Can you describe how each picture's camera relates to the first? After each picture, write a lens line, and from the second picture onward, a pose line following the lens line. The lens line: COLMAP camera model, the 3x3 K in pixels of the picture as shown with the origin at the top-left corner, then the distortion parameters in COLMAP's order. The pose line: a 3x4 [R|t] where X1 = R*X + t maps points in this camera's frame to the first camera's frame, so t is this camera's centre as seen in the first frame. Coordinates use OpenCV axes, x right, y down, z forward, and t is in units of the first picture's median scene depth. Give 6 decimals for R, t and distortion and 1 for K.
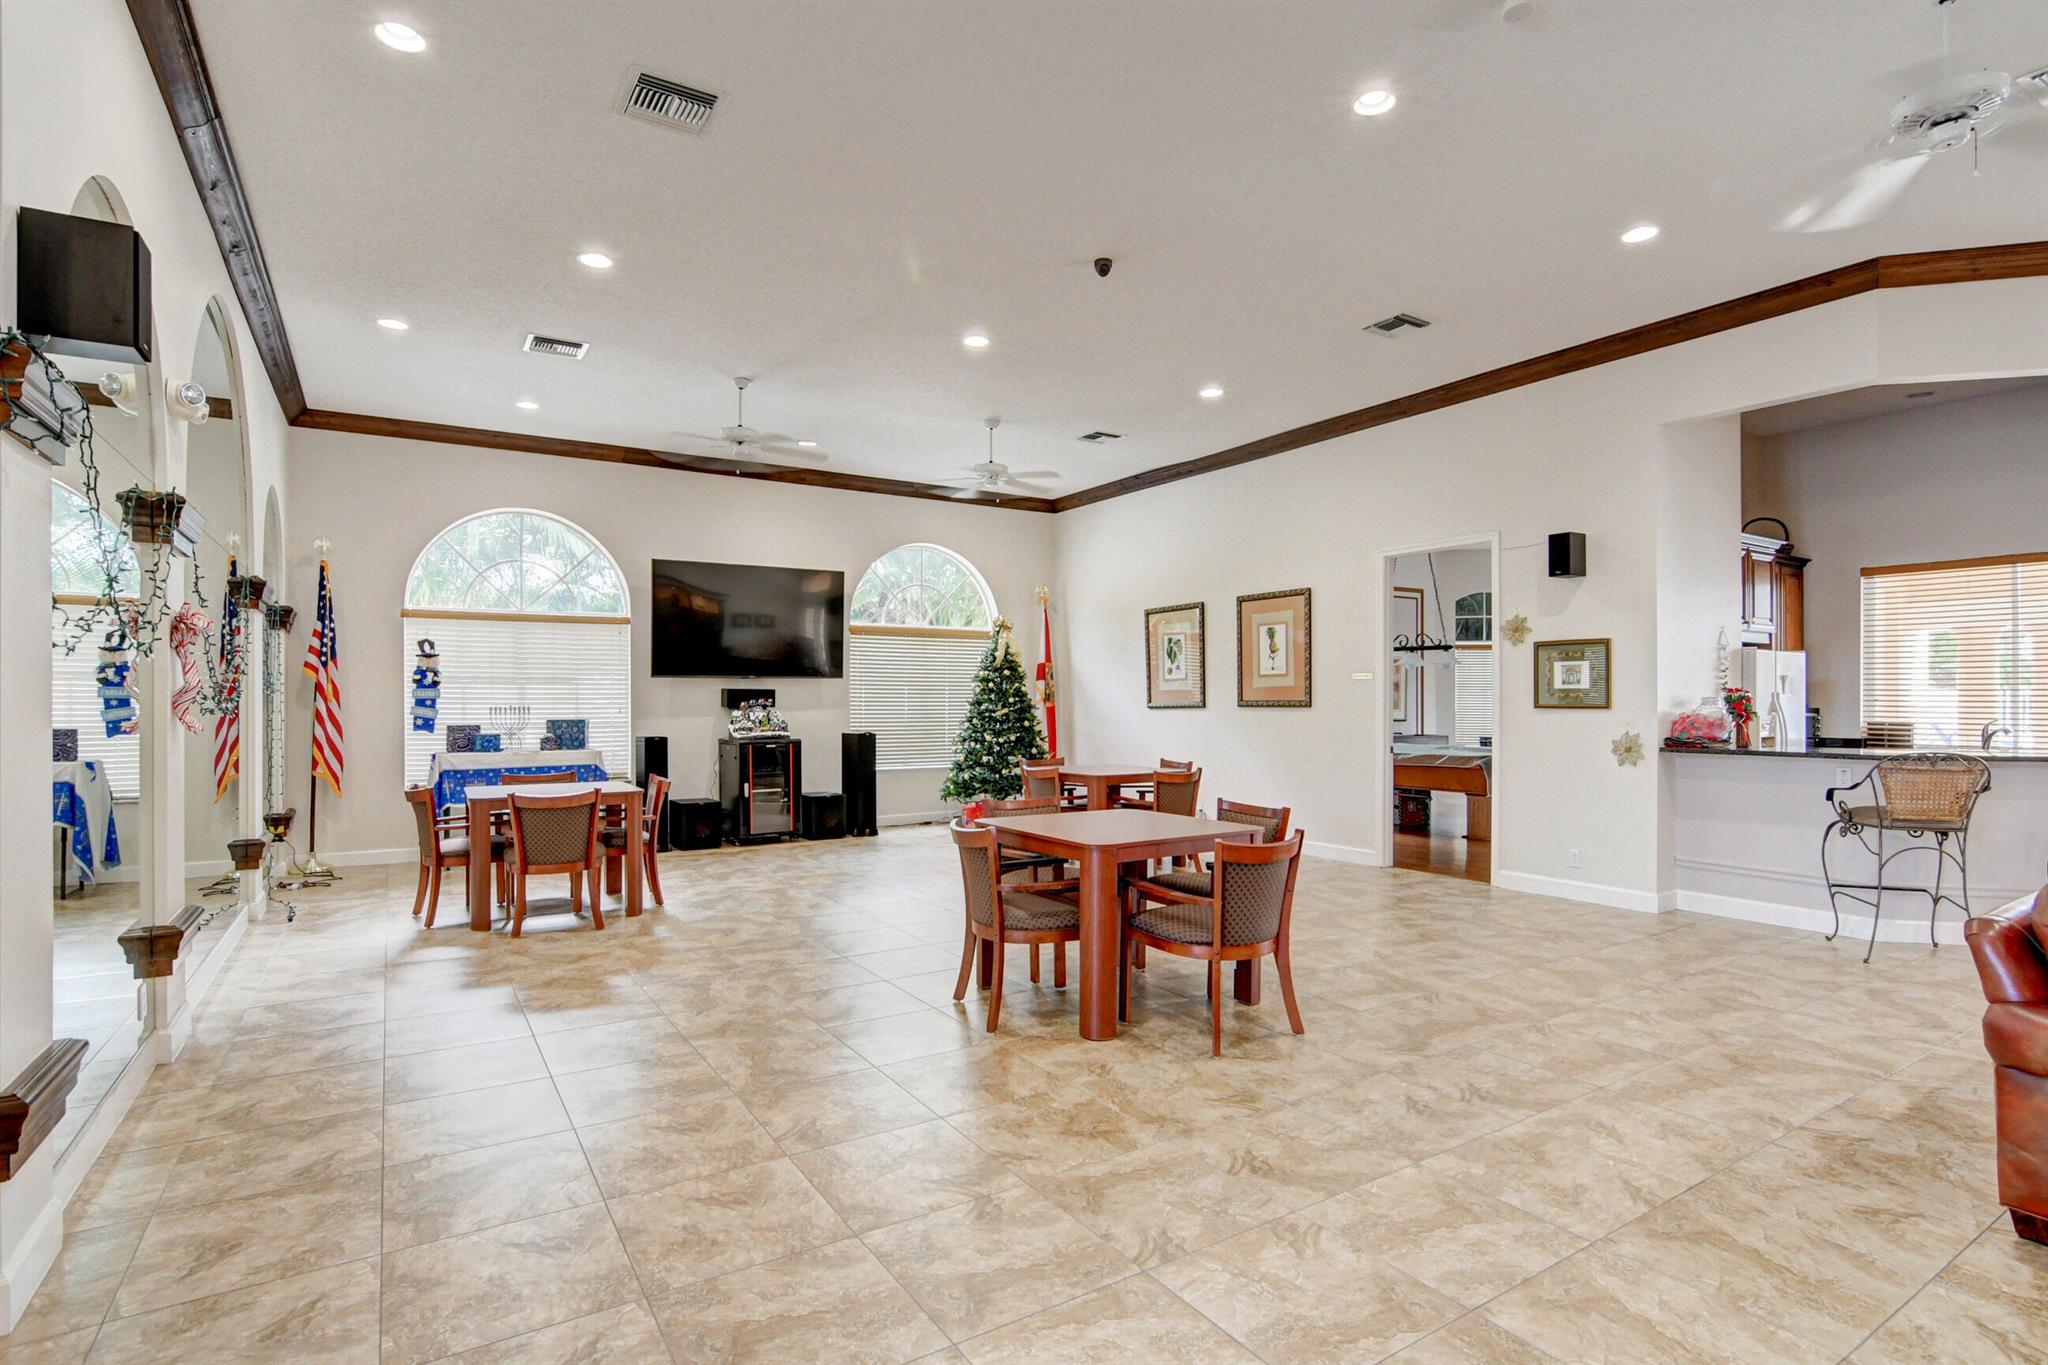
lens RADIAL K [[997.6, 0, 1017.2], [0, 997.6, 702.8], [0, 0, 1]] dist [-0.020092, 0.001931]
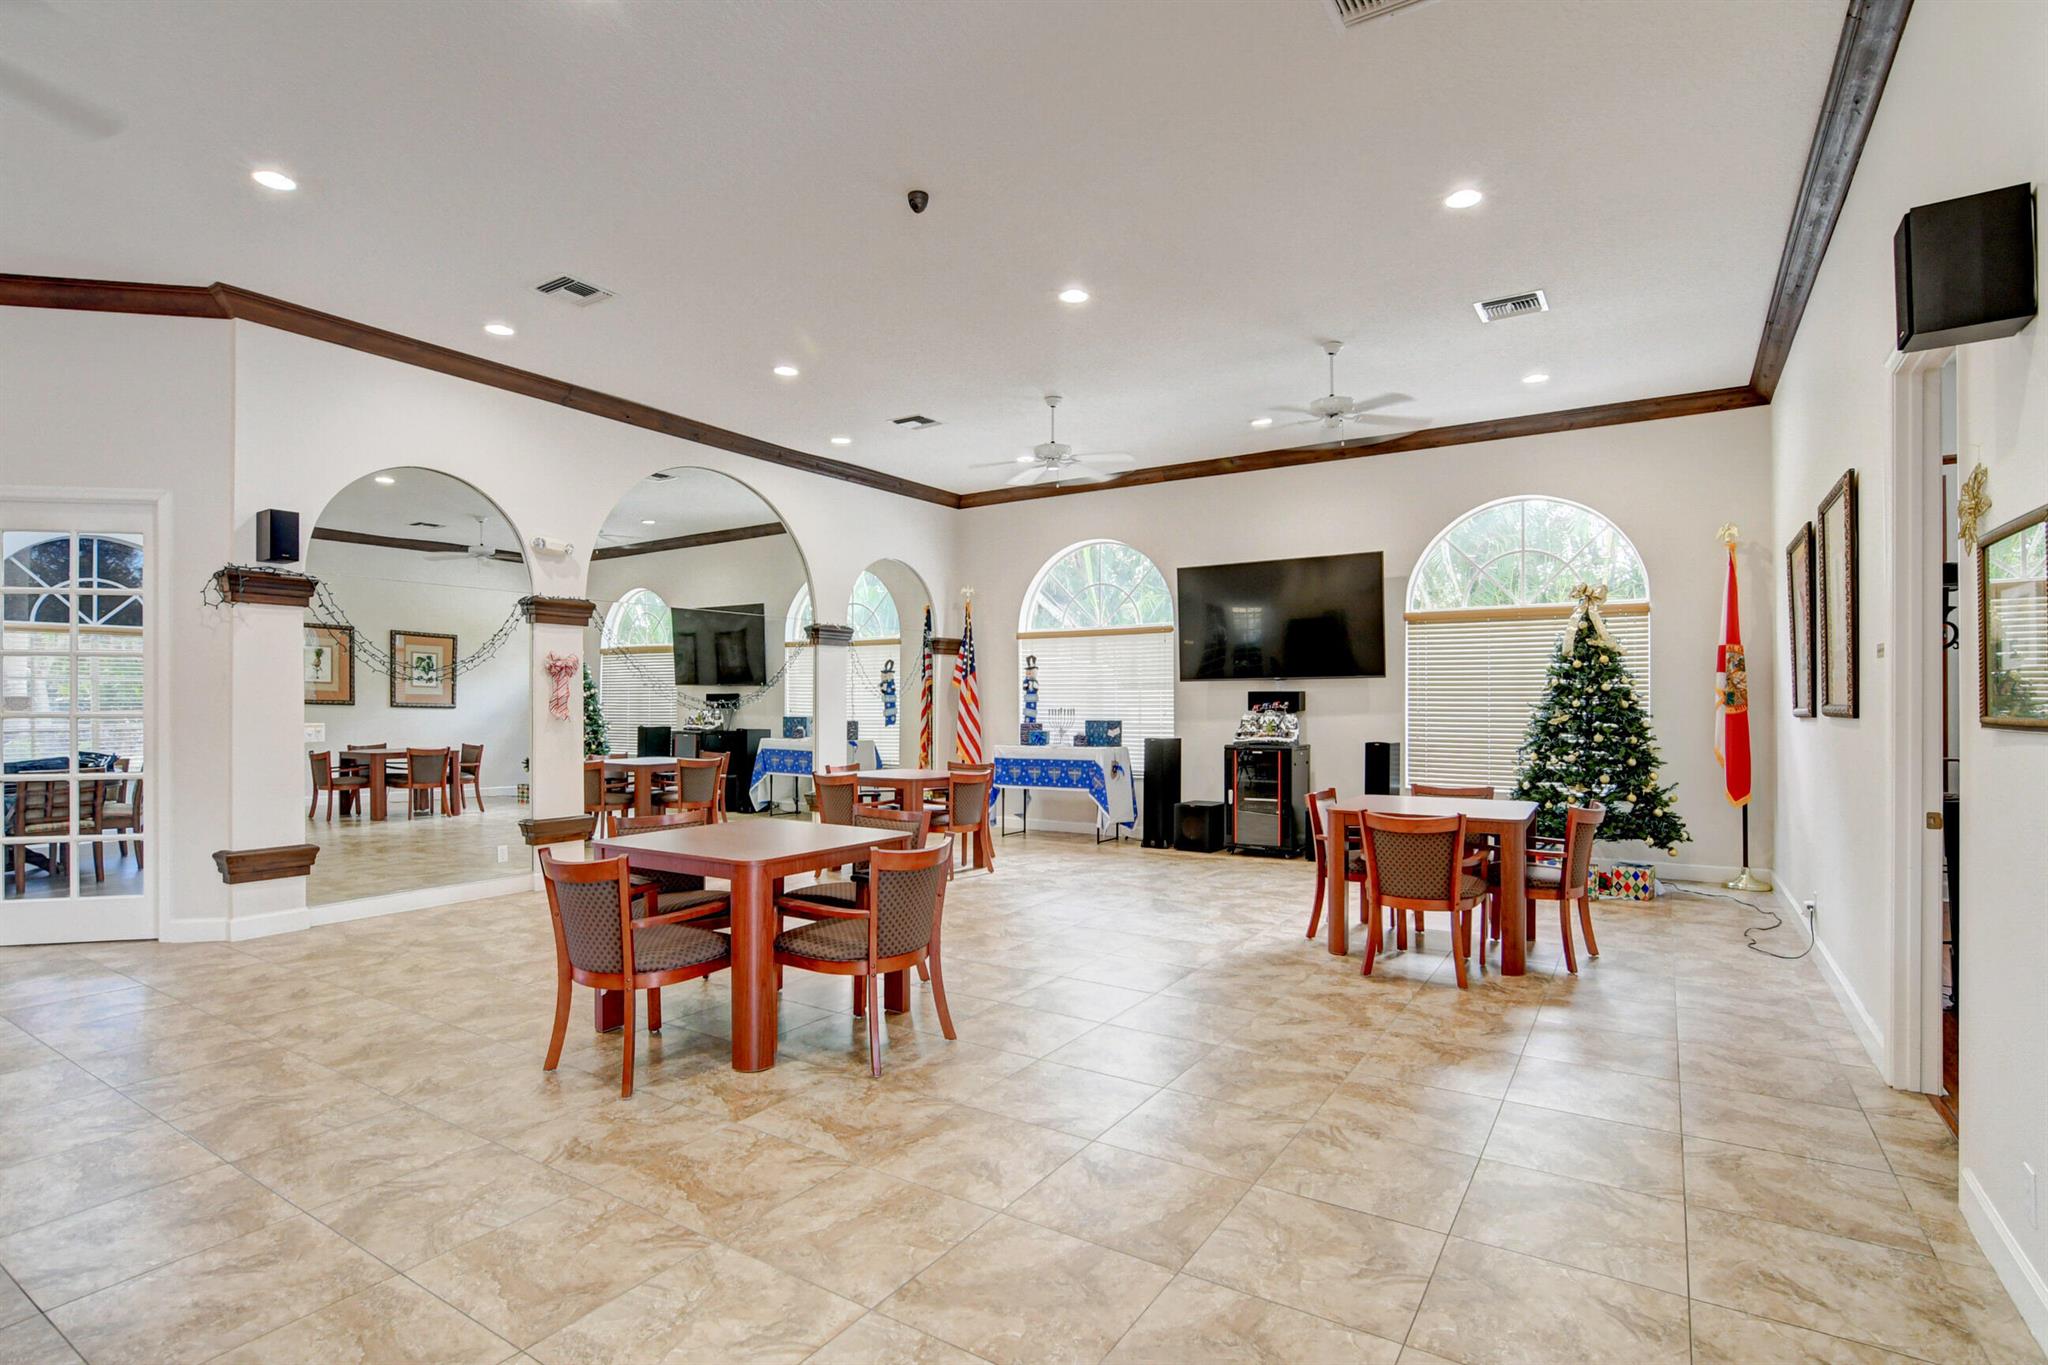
lens RADIAL K [[997.6, 0, 1017.2], [0, 997.6, 702.8], [0, 0, 1]] dist [-0.020092, 0.001931]
pose [[0.418577, -0.001533, -0.908180, 1.042157], [-0.003651, 0.999988, -0.003370, 0.001671], [0.908174, 0.004726, 0.418566, 0.833329]]
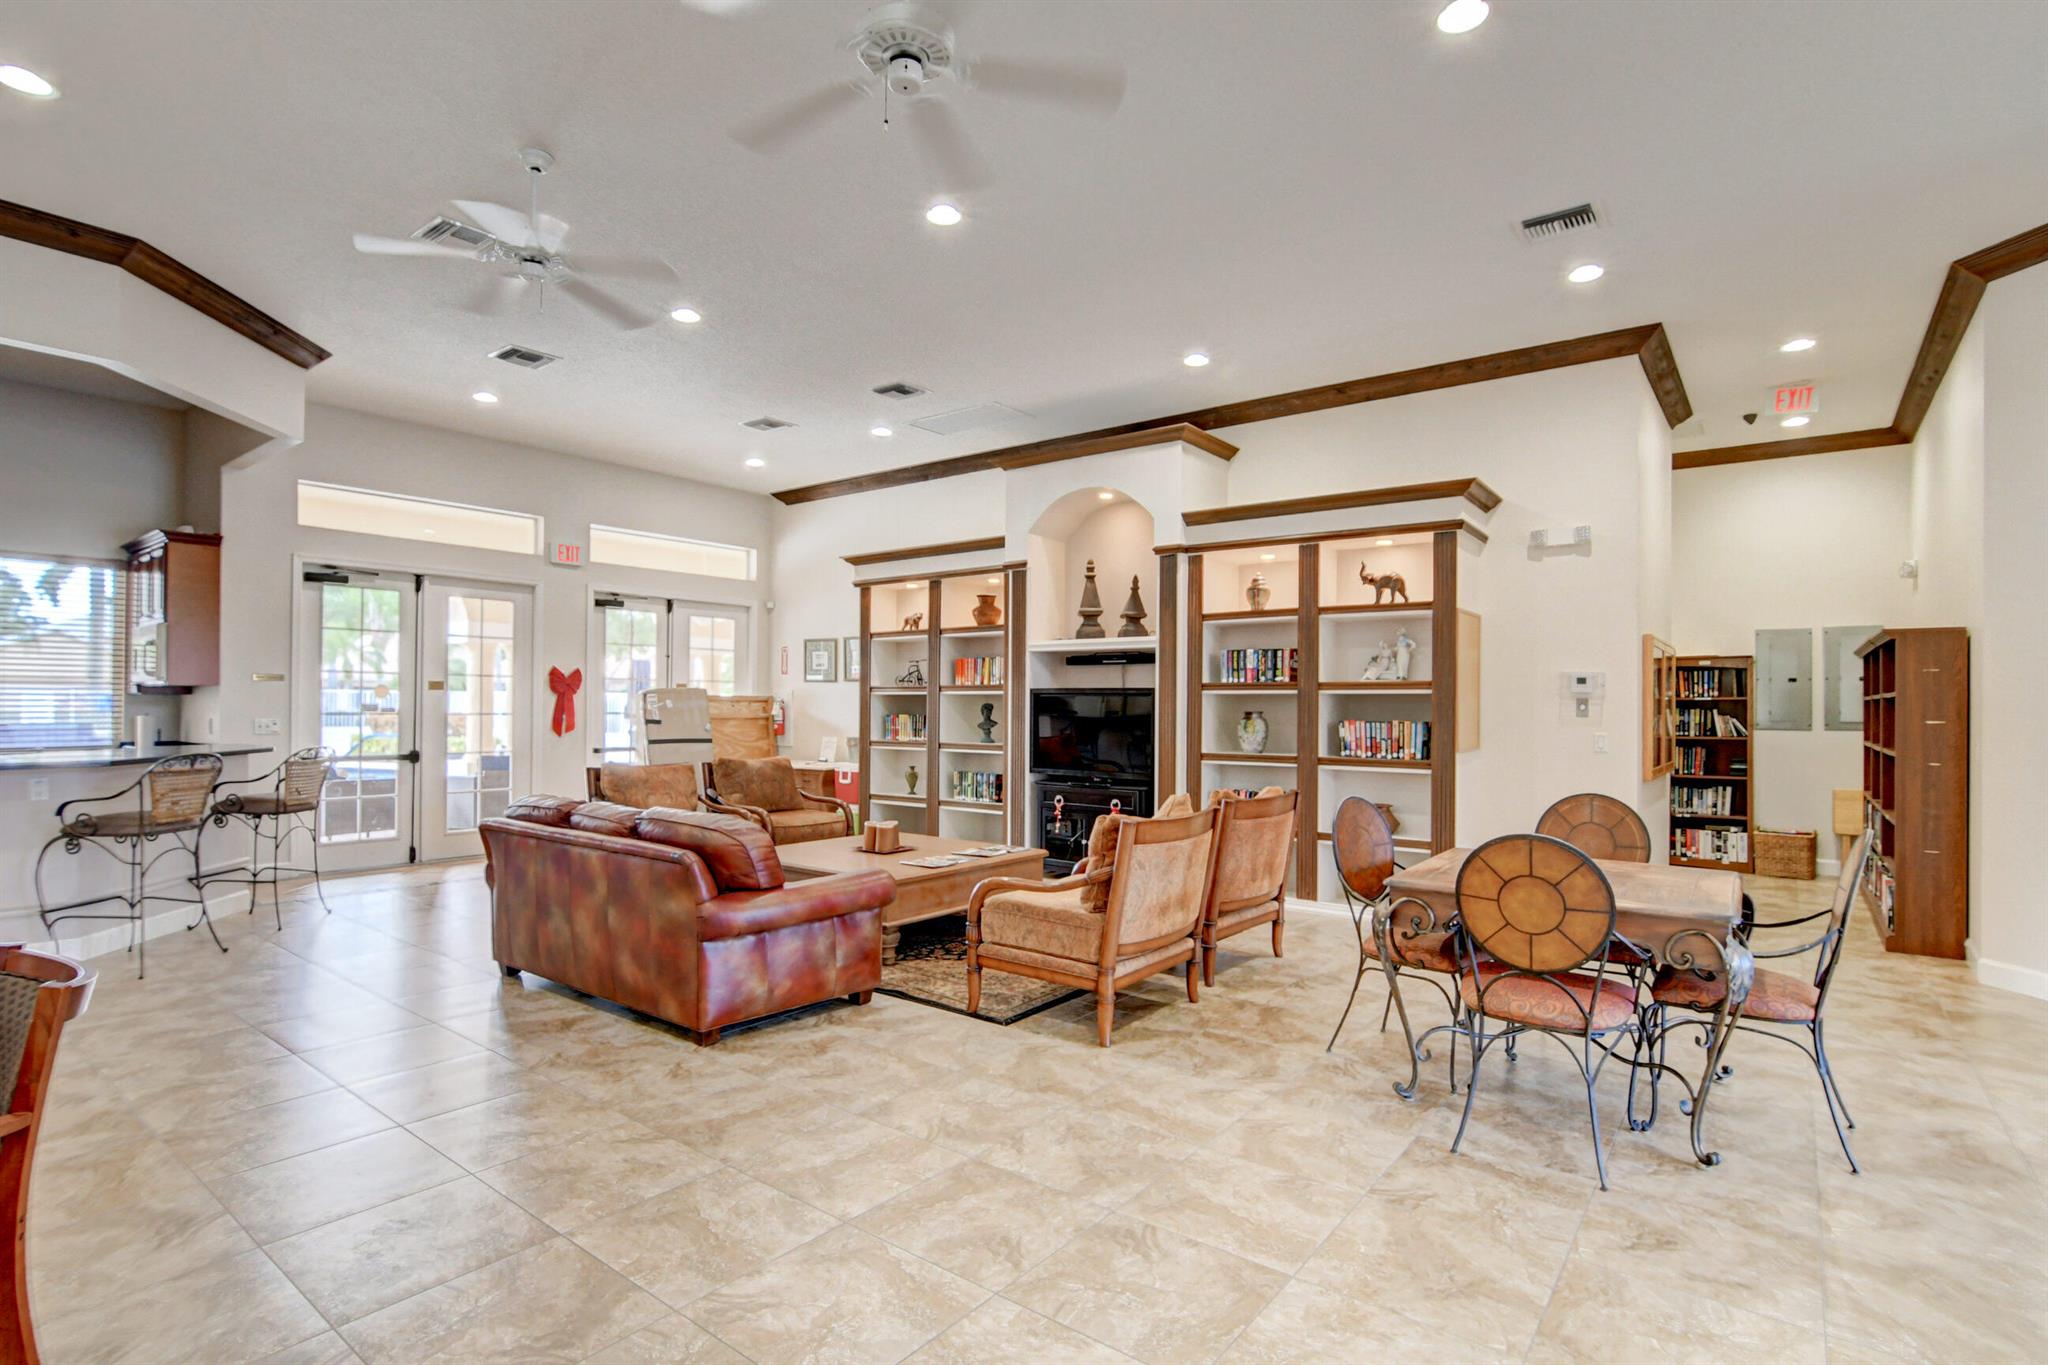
lens RADIAL K [[997.6, 0, 1017.2], [0, 997.6, 702.8], [0, 0, 1]] dist [-0.020092, 0.001931]
pose [[-0.341835, 0.001949, 0.939758, -0.353335], [-0.004360, 0.999984, -0.003660, -0.002065], [-0.939750, -0.005349, -0.341821, 0.589129]]
